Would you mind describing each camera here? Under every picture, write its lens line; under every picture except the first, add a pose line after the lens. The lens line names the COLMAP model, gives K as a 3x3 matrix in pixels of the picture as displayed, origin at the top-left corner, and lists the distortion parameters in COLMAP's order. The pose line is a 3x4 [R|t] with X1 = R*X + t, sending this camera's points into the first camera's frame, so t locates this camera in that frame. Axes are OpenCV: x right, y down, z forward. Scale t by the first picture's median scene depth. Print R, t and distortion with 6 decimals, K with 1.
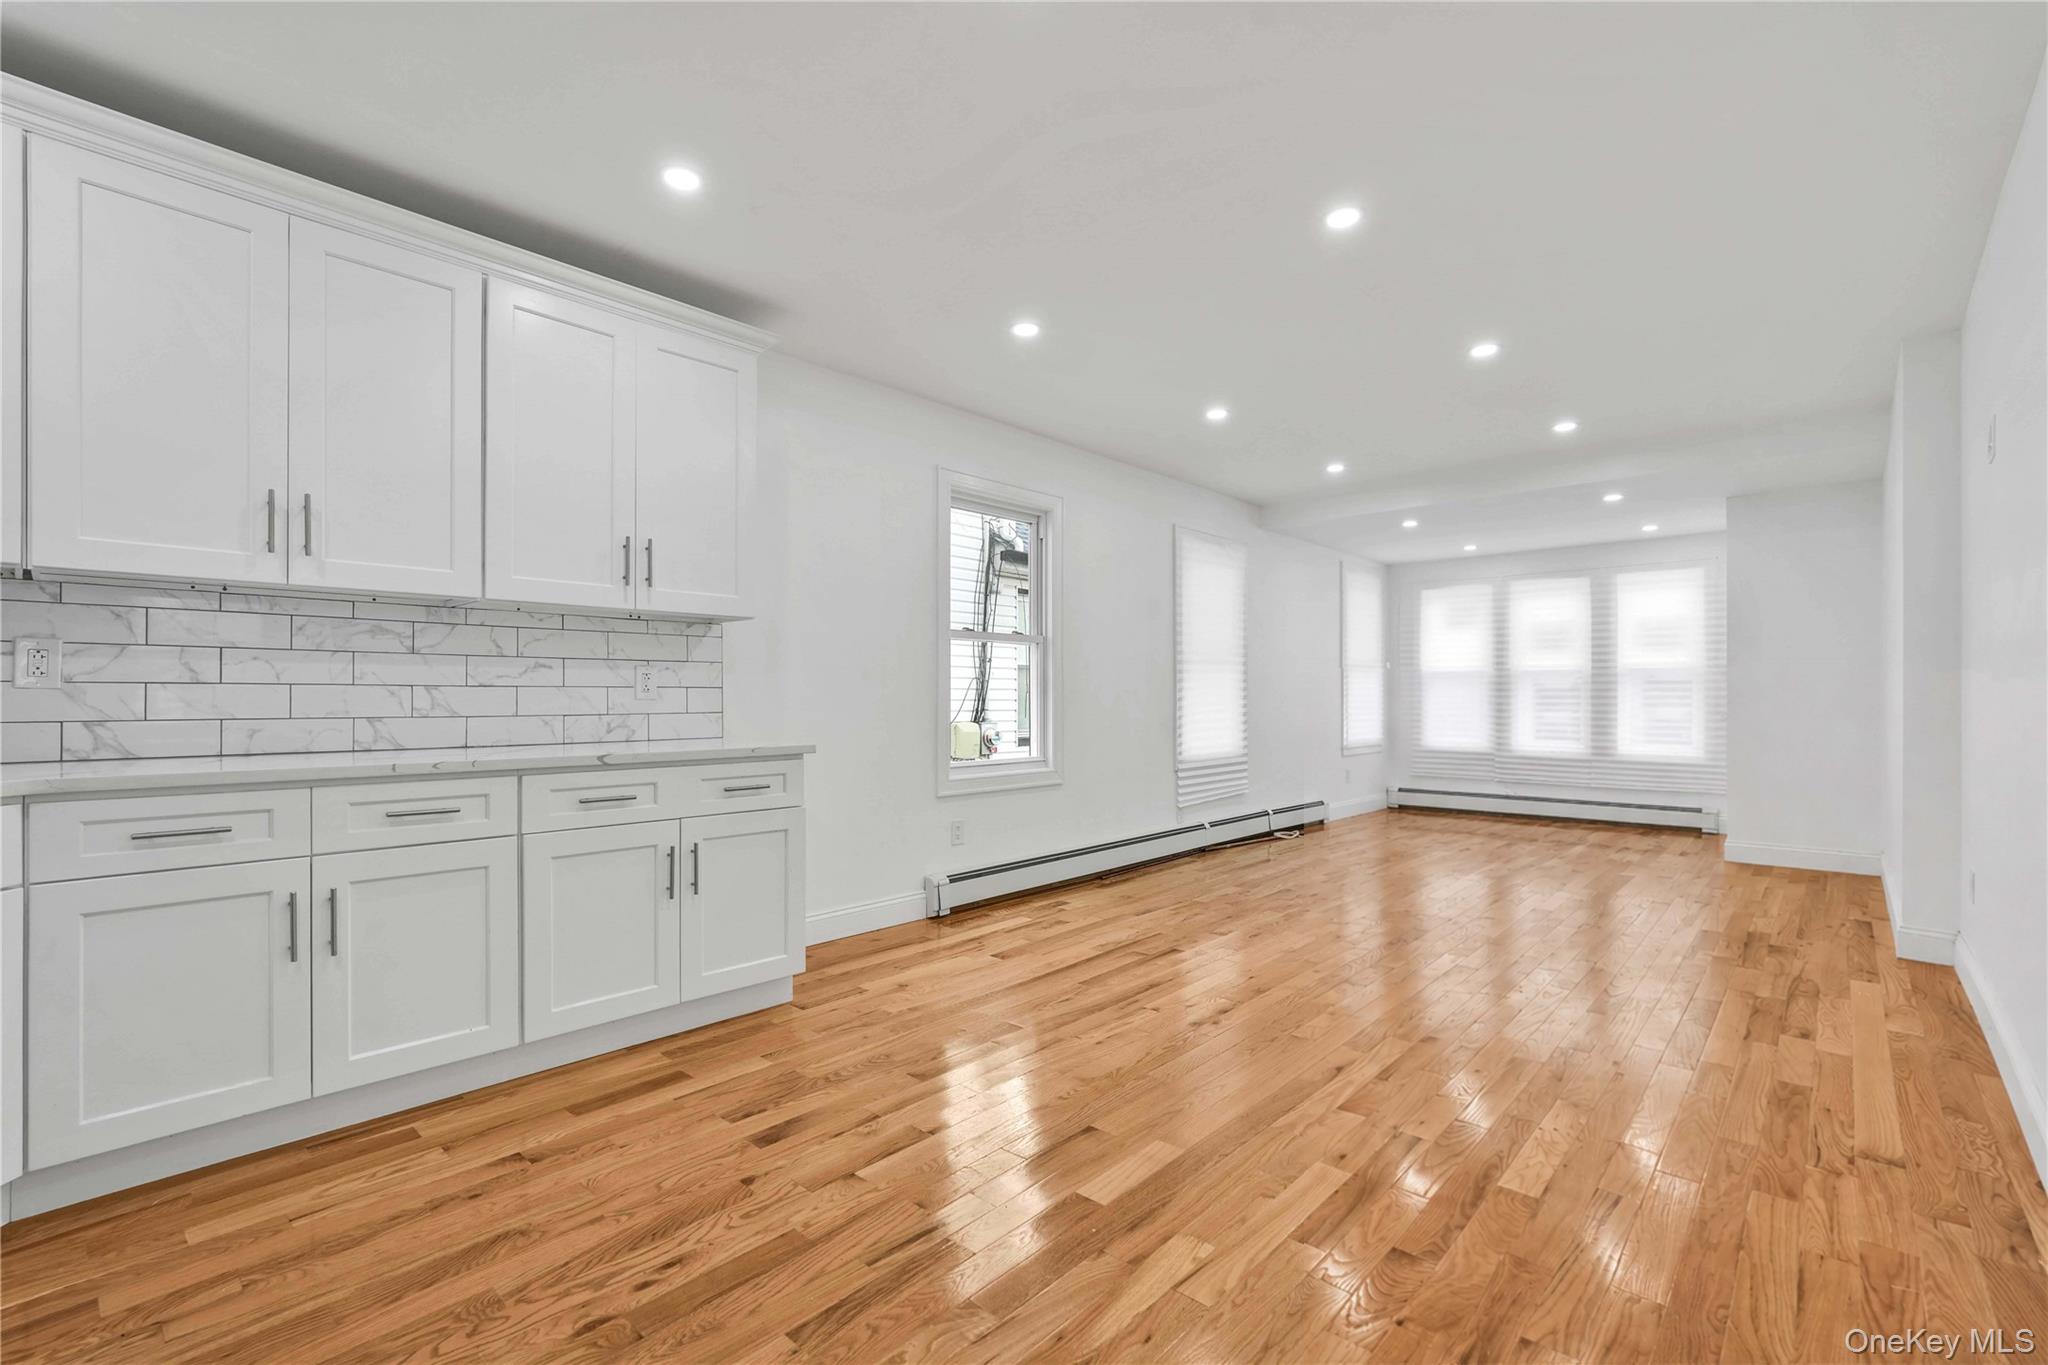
lens RADIAL K [[874.0, 0, 1024.0], [0, 874.0, 682.5], [0, 0, 1]] dist [-0.002137, -0.000100]
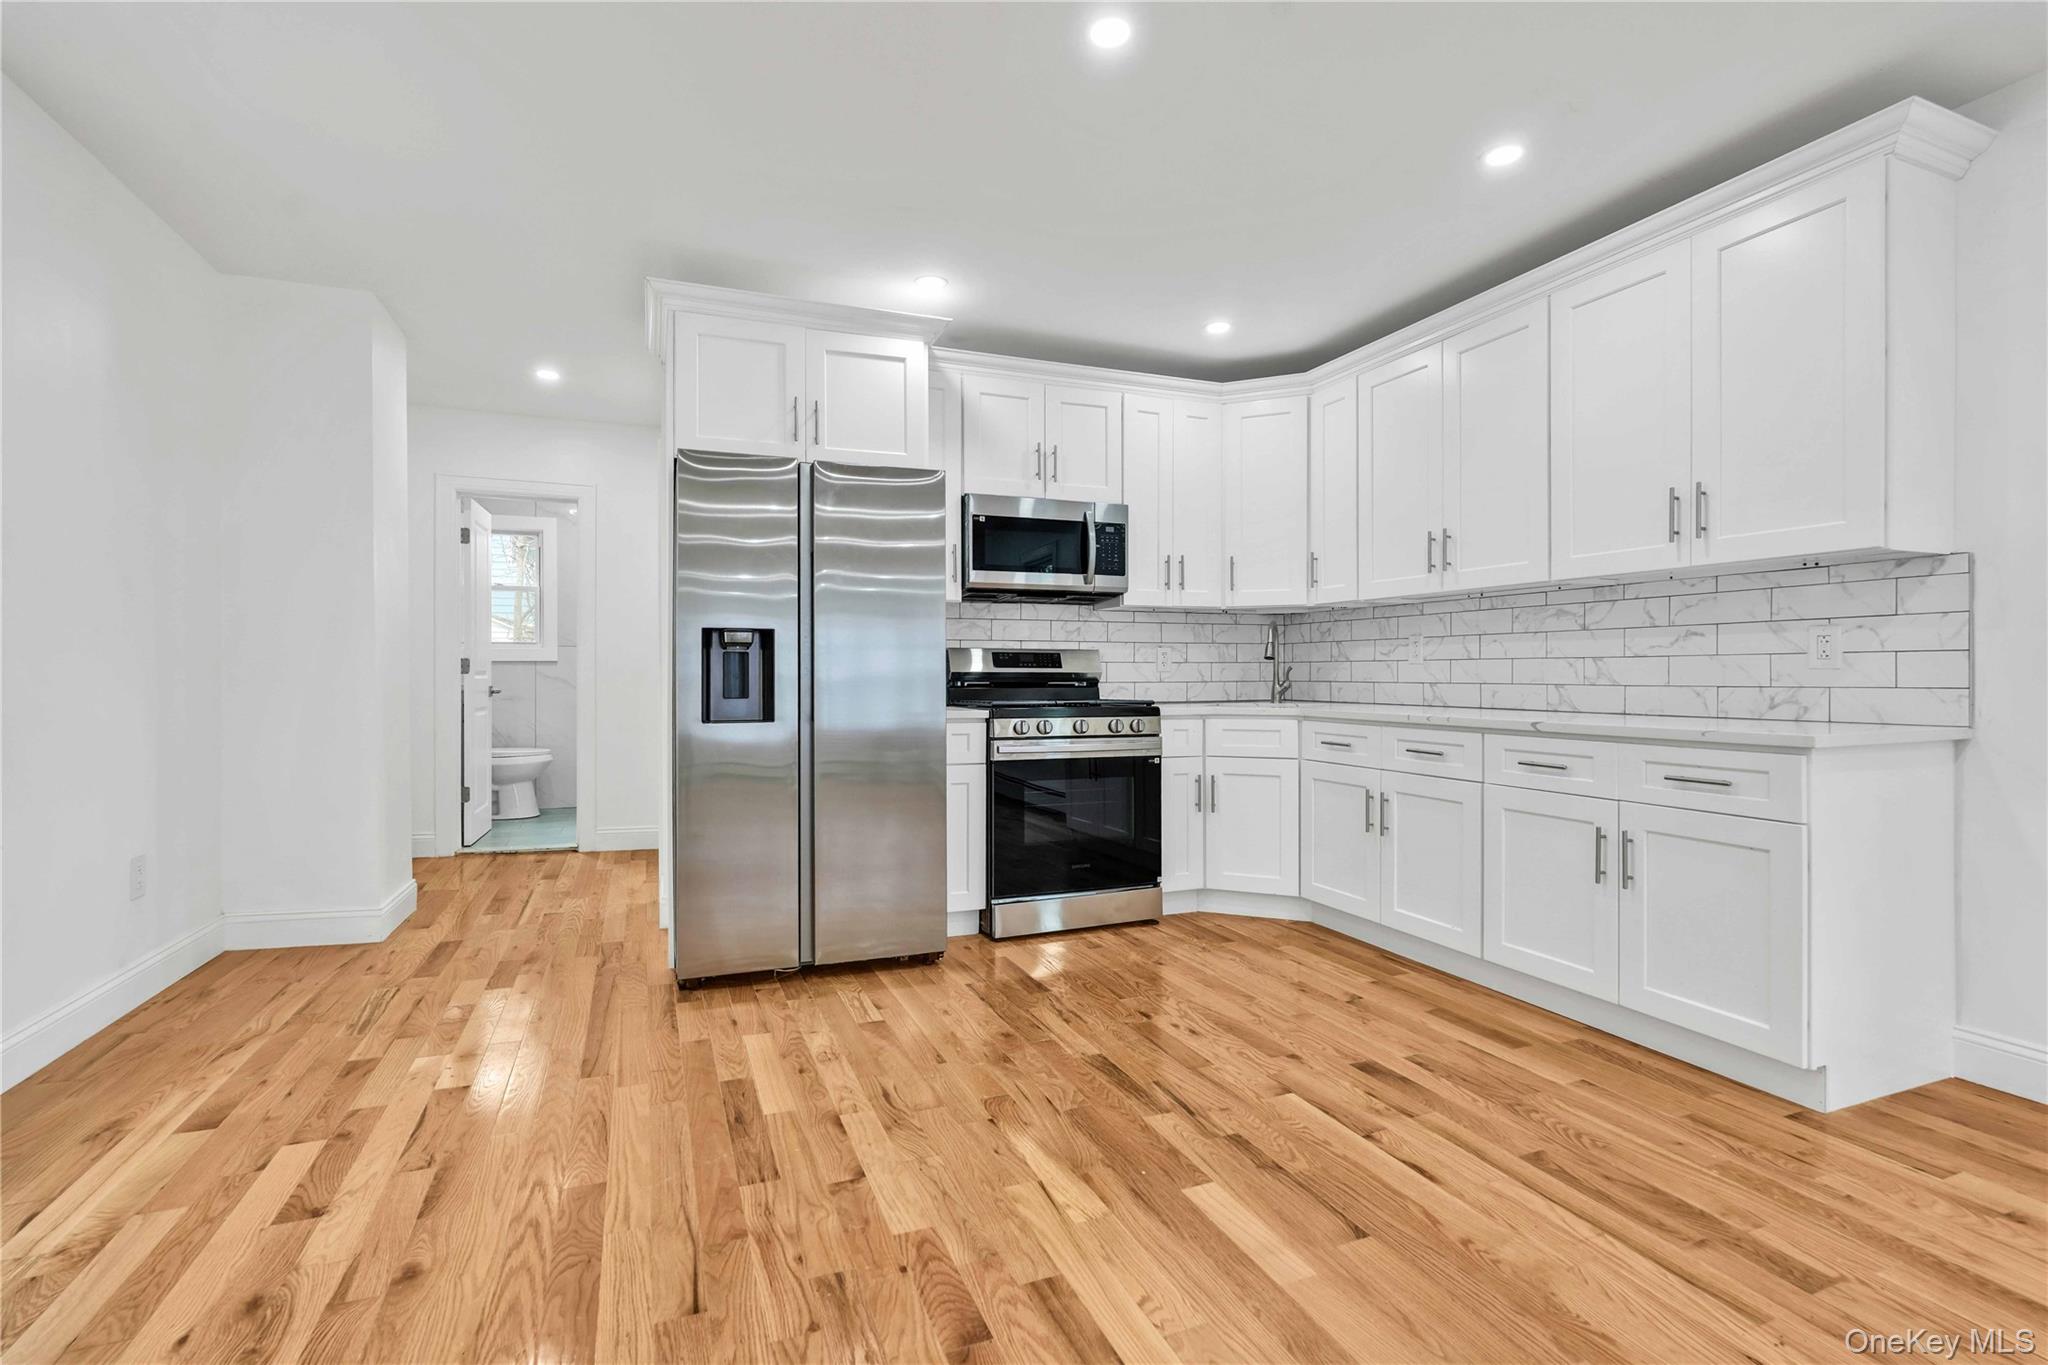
lens RADIAL K [[877.3, 0, 1023.2], [0, 877.3, 650.6], [0, 0, 1]] dist [0.000049, -0.000221]
pose [[-0.391257, -0.022300, -0.920011, 0.756473], [0.019176, 0.999292, -0.032377, 0.020027], [0.920082, -0.030310, -0.390552, 0.874110]]
